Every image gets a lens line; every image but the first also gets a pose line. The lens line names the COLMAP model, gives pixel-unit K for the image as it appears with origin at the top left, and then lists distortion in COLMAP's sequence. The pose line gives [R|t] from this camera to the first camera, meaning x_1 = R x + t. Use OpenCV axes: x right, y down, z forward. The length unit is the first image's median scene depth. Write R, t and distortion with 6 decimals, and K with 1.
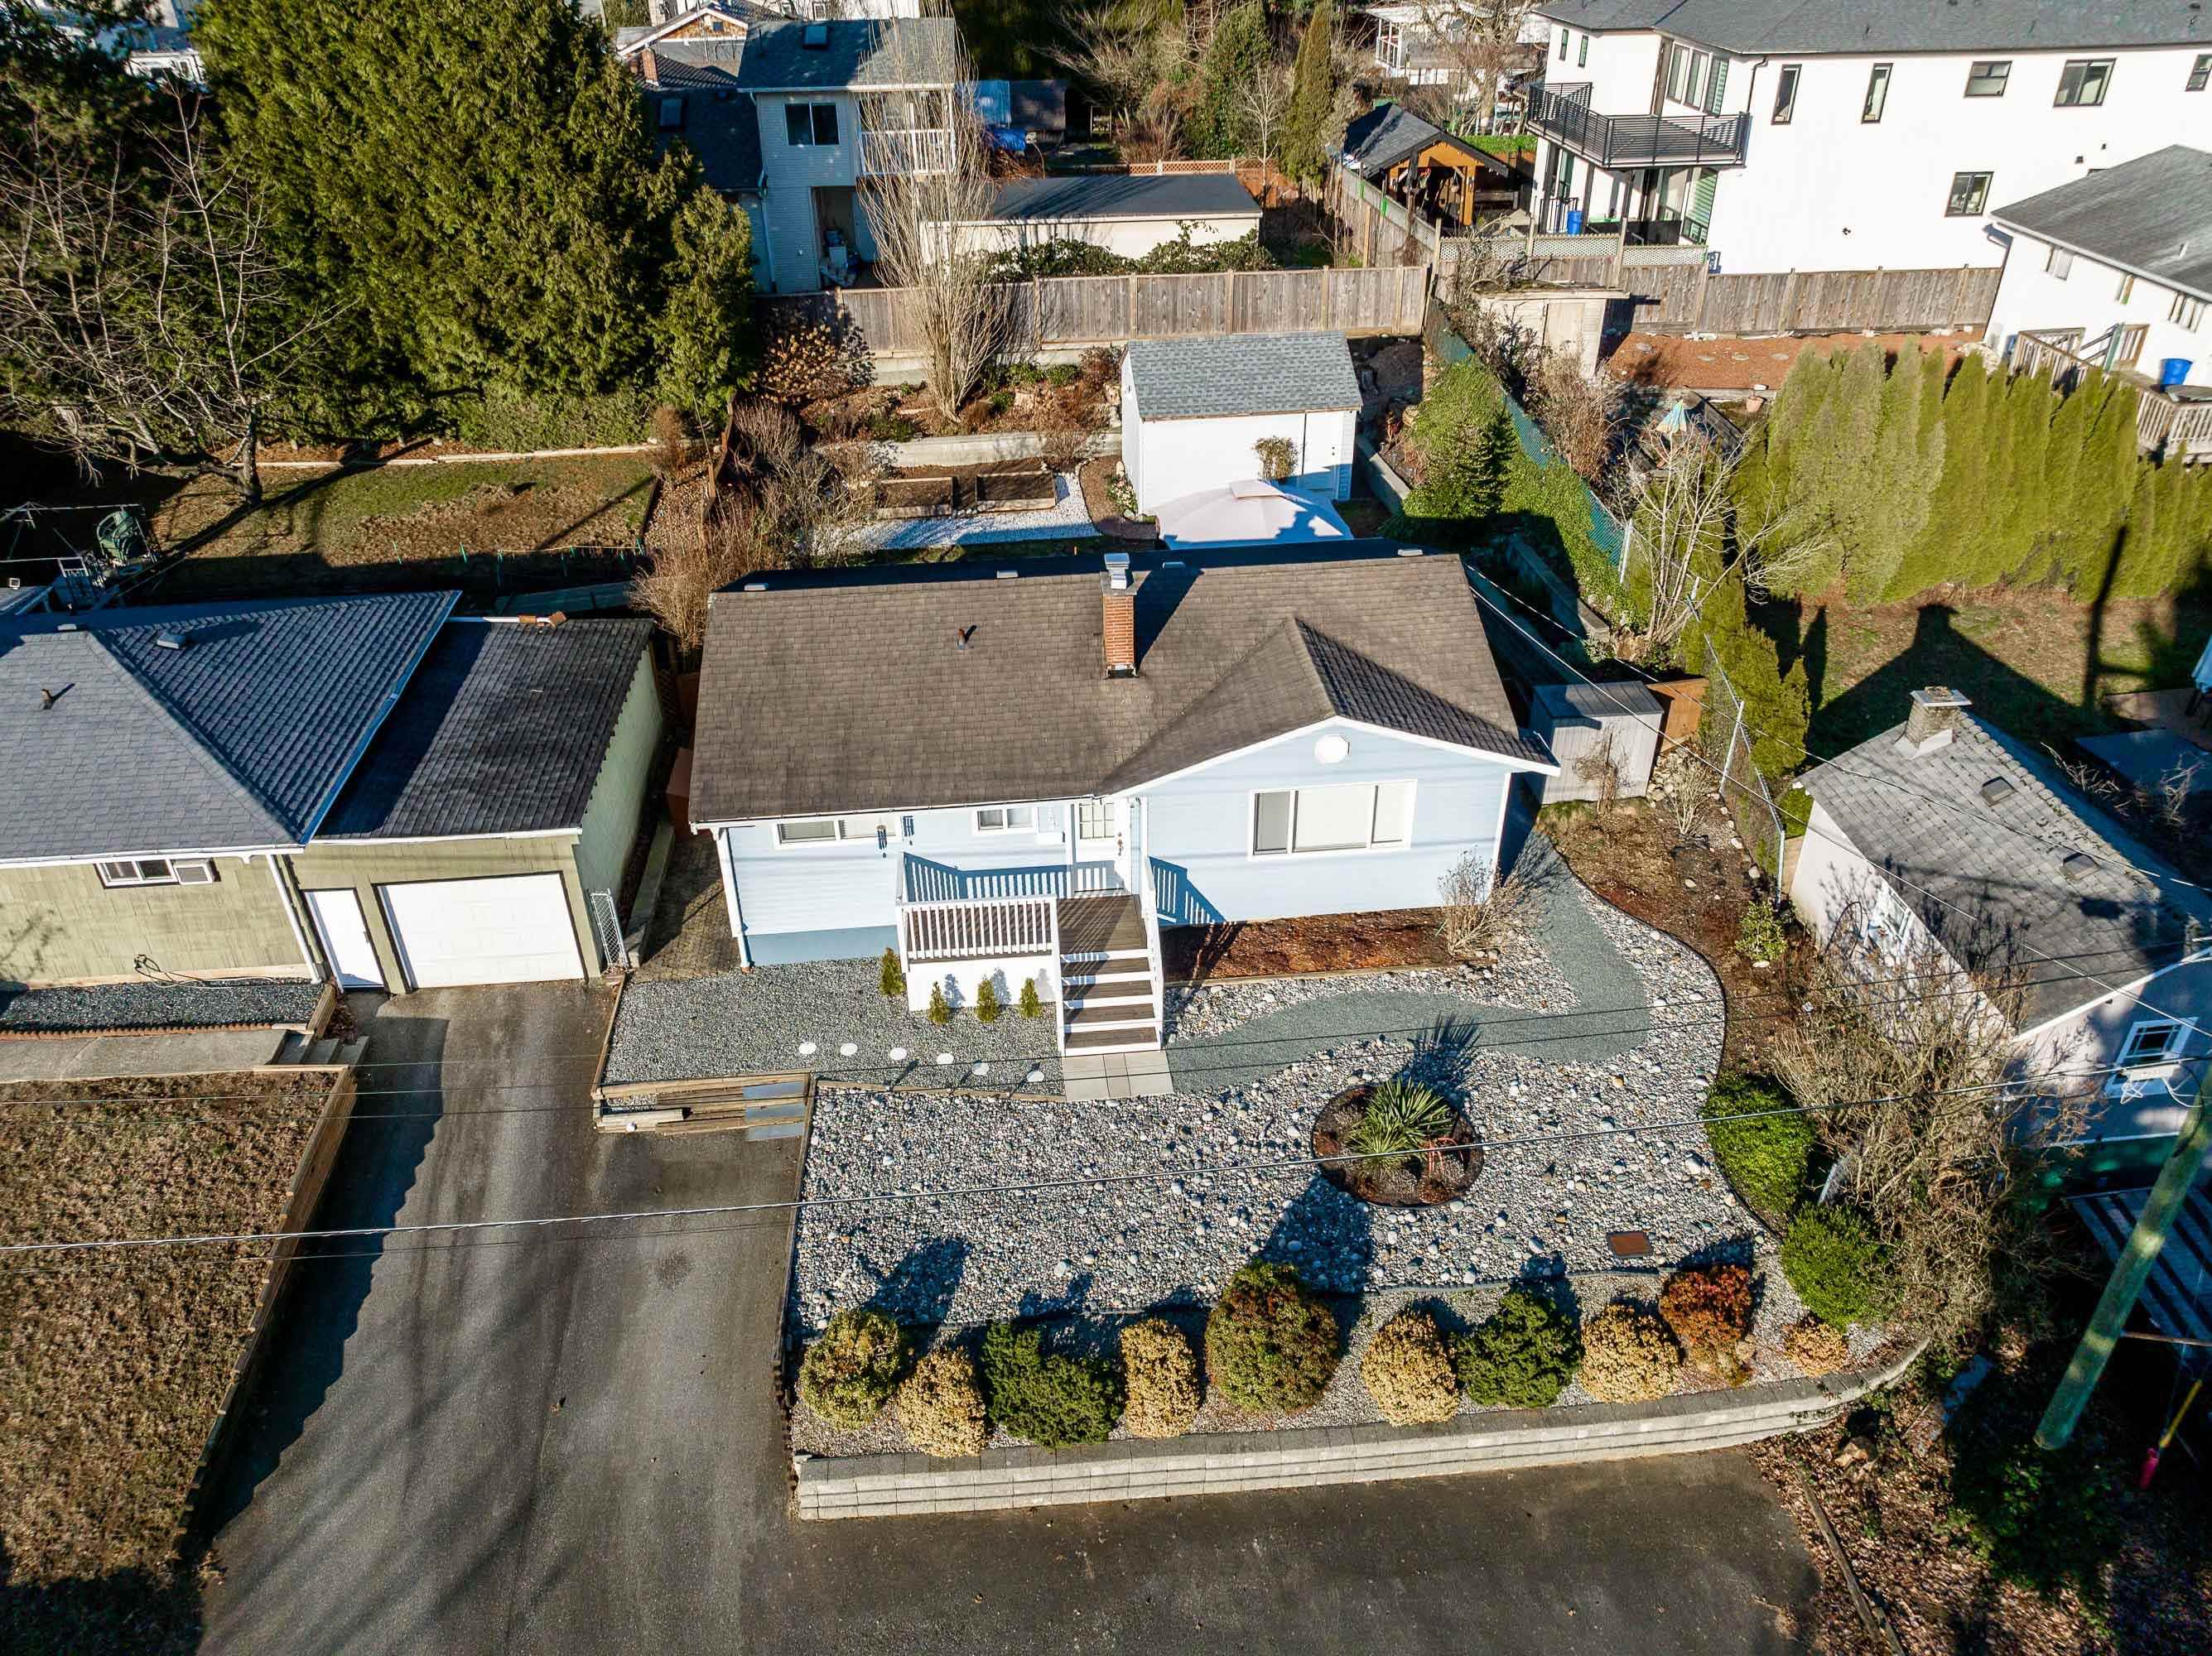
lens RADIAL K [[1567.0, 0, 1107.5], [0, 1567.0, 823.0], [0, 0, 1]] dist [-0.039390, 0.004412]
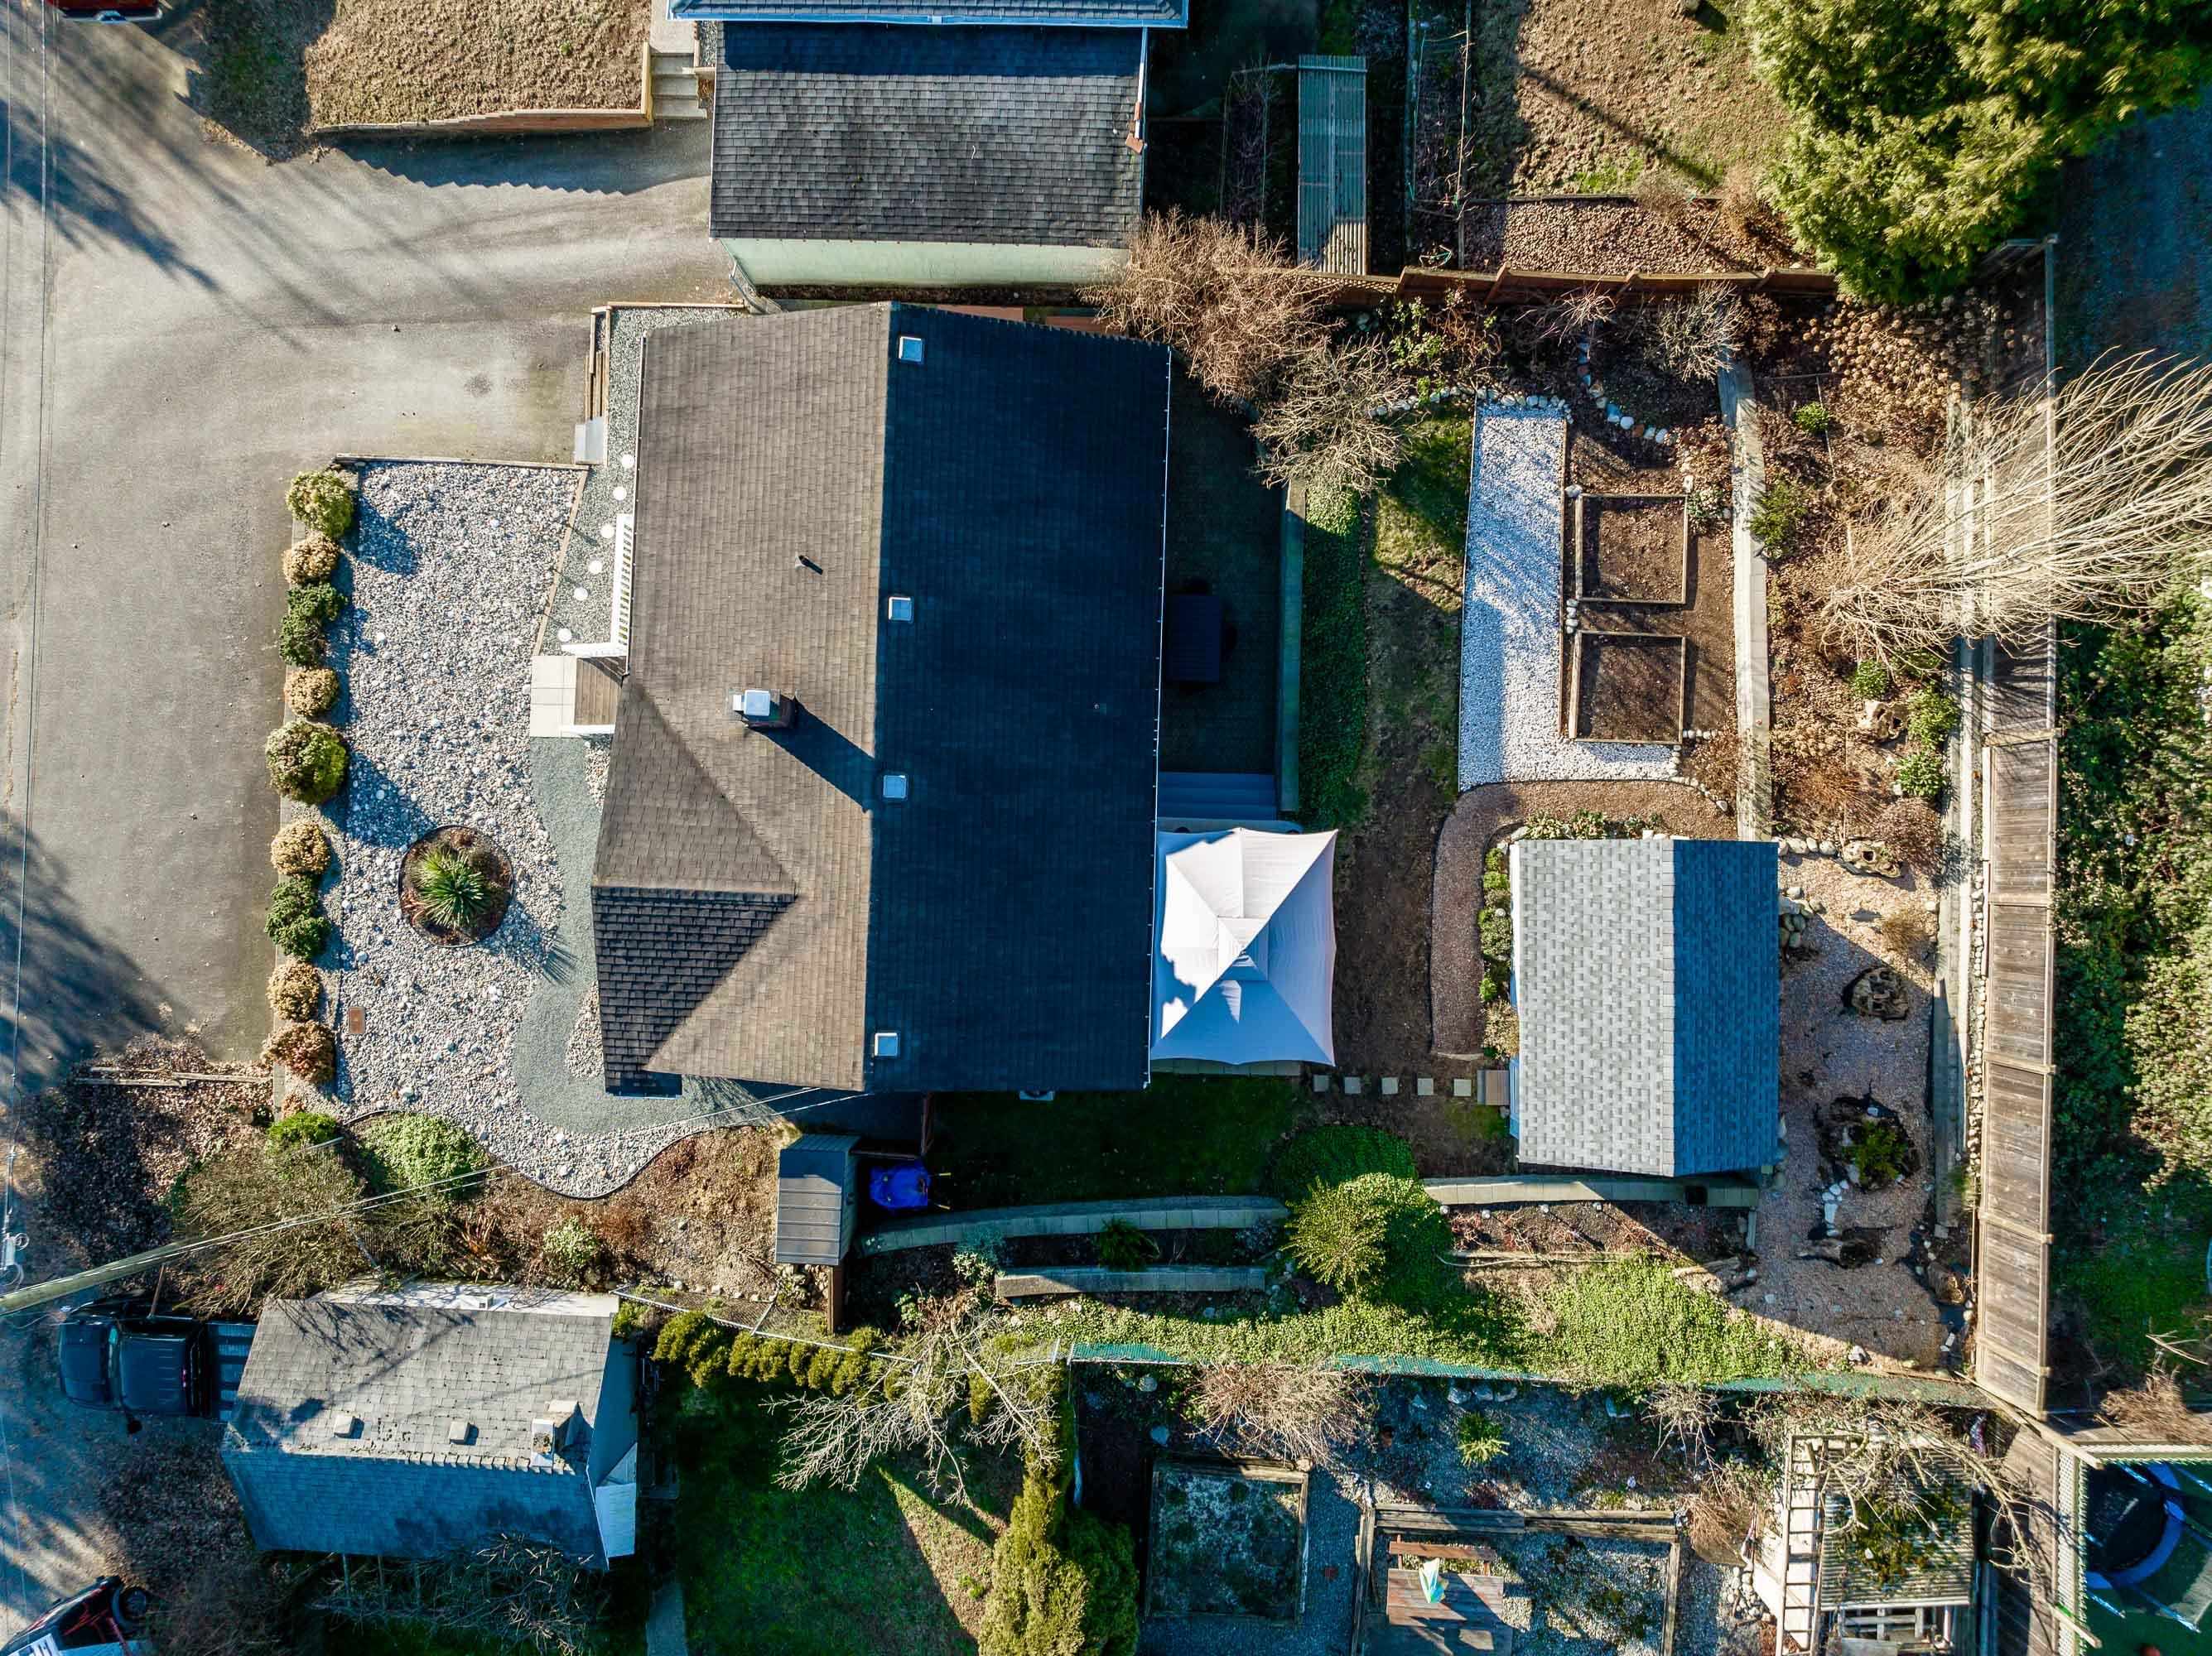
lens RADIAL K [[1567.0, 0, 1107.5], [0, 1567.0, 823.0], [0, 0, 1]] dist [-0.039390, 0.004412]
pose [[-0.122881, 0.992364, -0.010695, 0.074850], [-0.517893, -0.054929, 0.853680, -1.304362], [0.846574, 0.110440, 0.520688, 0.788625]]
